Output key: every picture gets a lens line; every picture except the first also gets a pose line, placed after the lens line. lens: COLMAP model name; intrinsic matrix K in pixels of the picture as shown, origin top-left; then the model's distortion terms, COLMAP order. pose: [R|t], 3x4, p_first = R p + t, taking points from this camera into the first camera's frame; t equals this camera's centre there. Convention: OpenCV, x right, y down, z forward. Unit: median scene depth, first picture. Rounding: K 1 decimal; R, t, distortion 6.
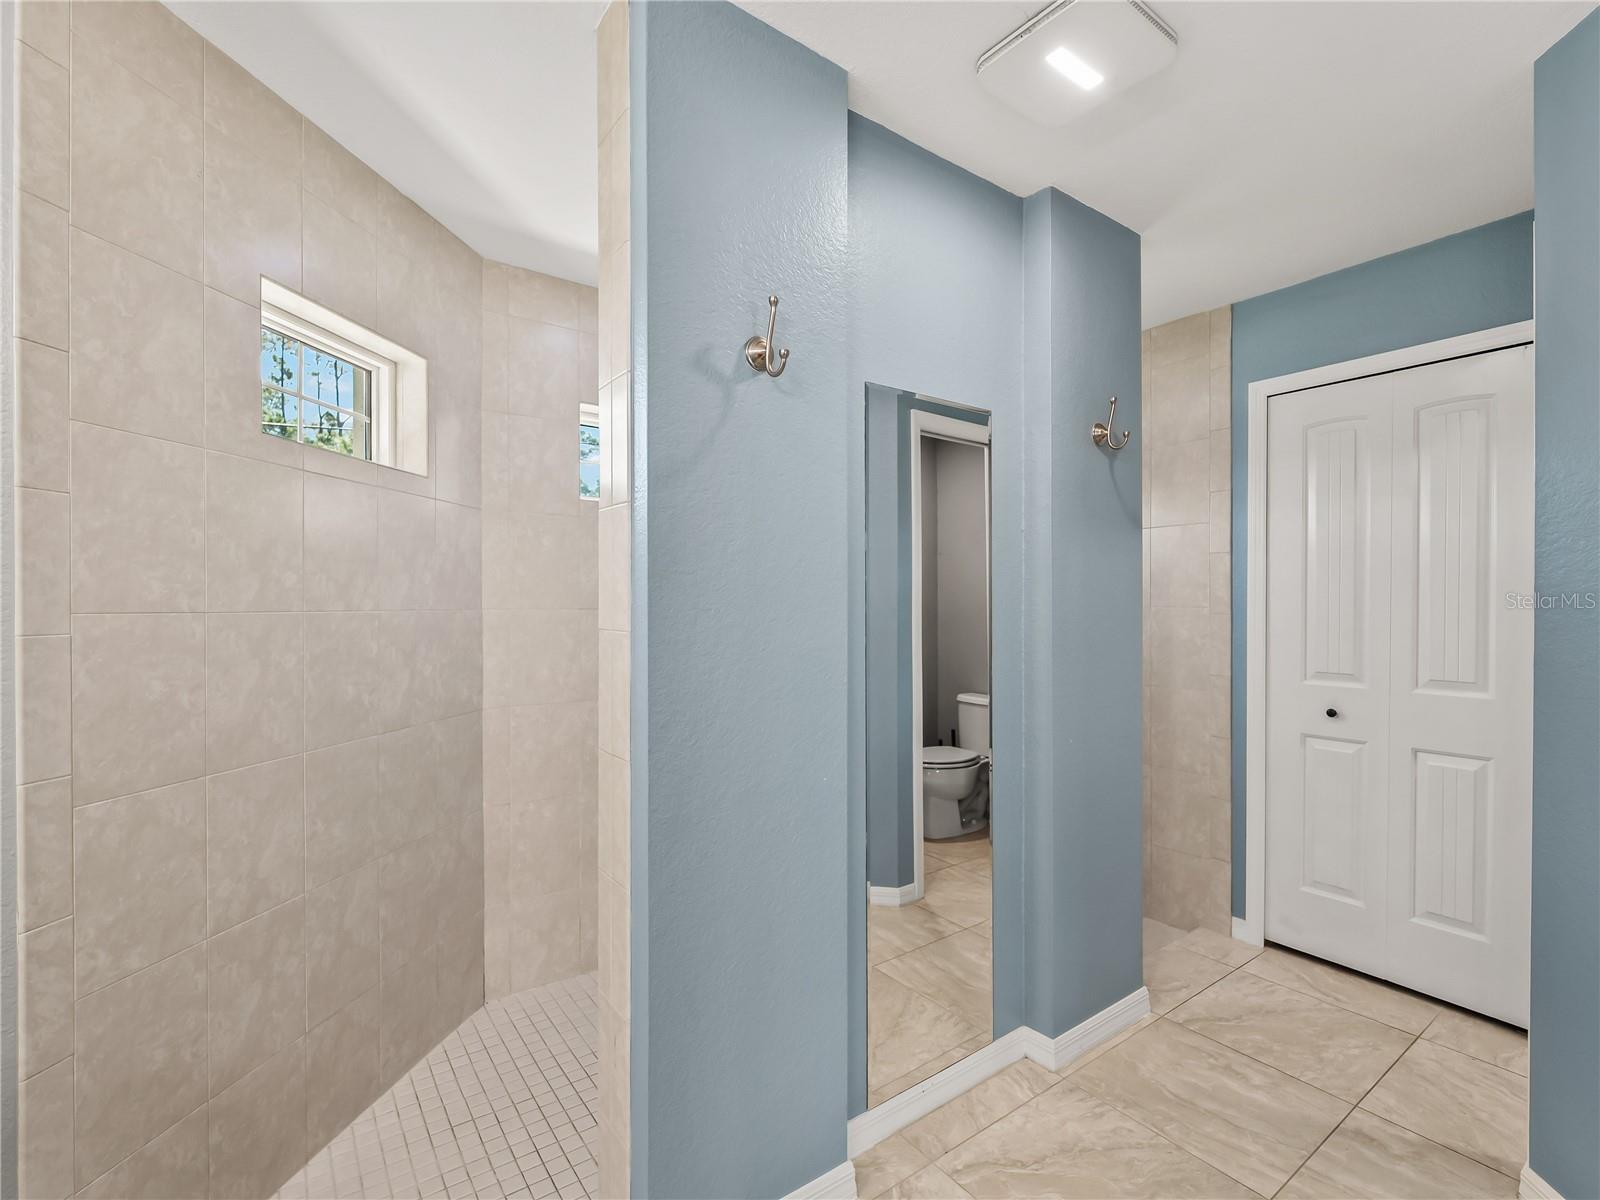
lens RADIAL K [[735.5, 0, 800.3], [0, 735.5, 605.9], [0, 0, 1]] dist [0.001435, -0.003355]
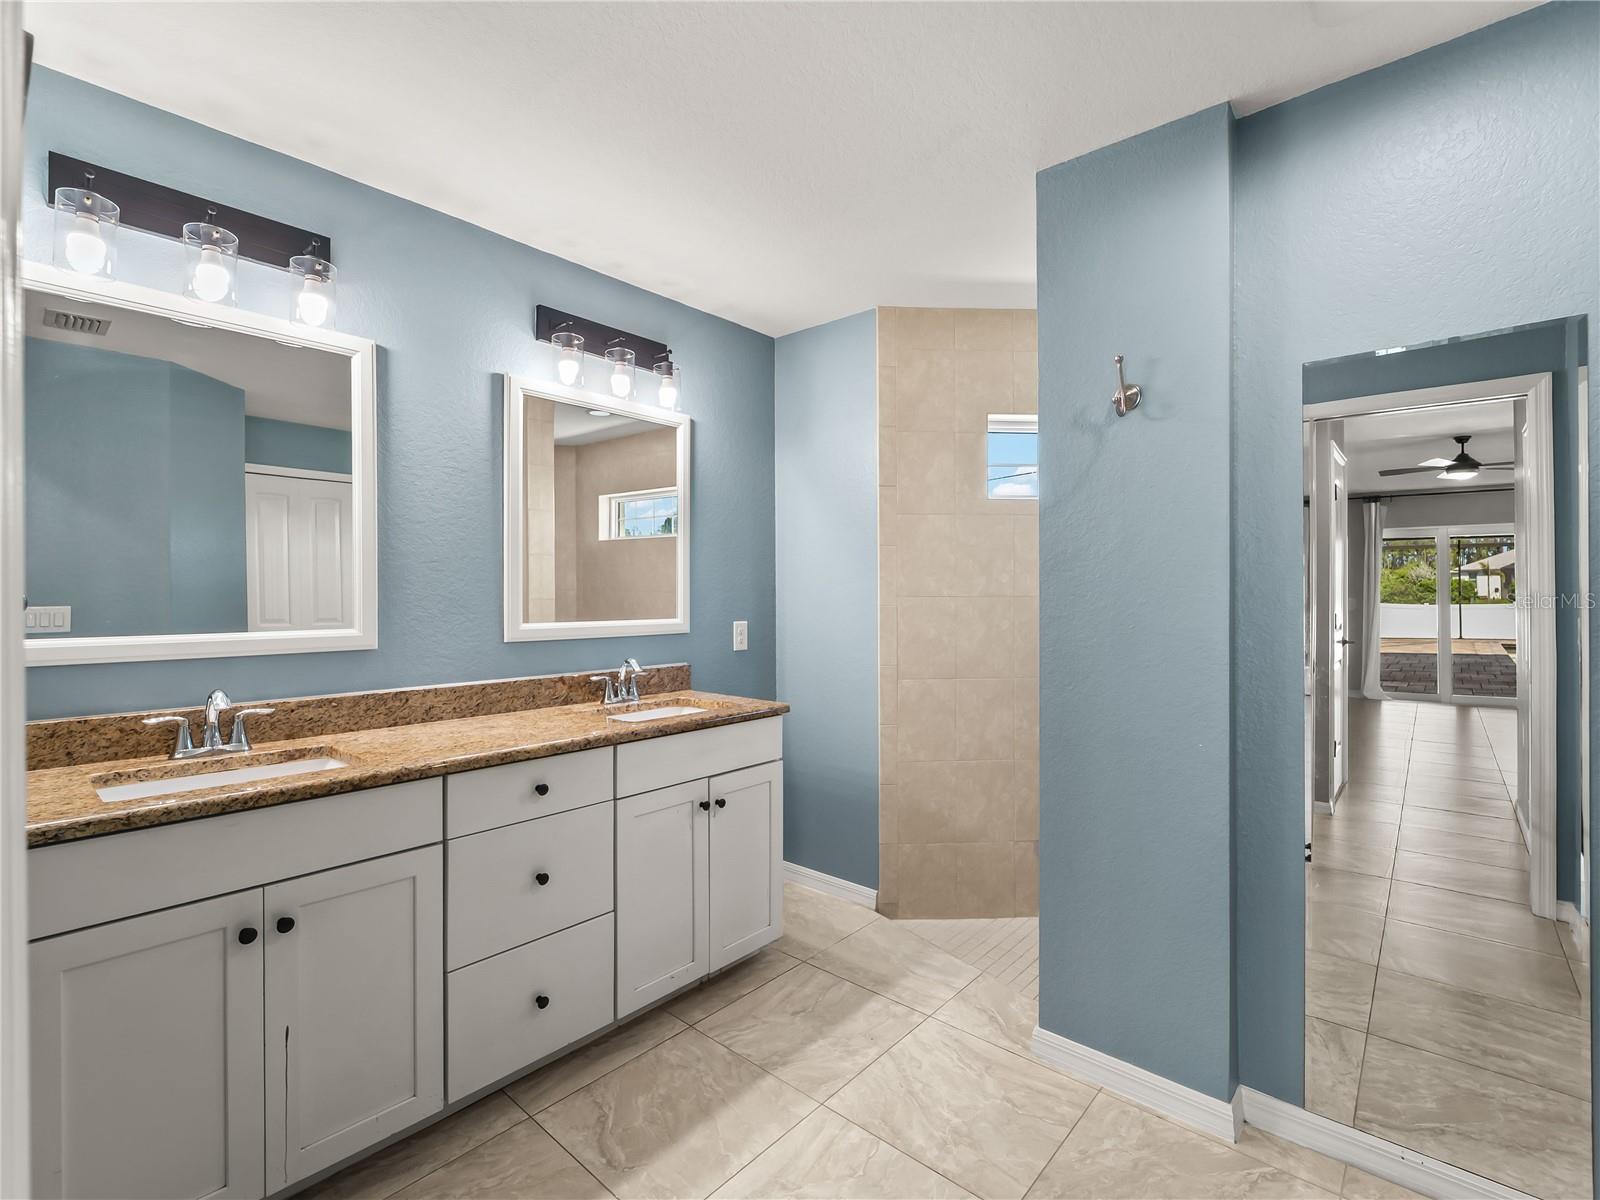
lens RADIAL K [[767.4, 0, 800.4], [0, 767.4, 587.5], [0, 0, 1]] dist [-0.048047, -0.000810]
pose [[0.188299, -0.004087, -0.982103, 1.179429], [0.002616, 0.999990, -0.003660, -0.009899], [0.982108, -0.001880, 0.188308, 0.202398]]
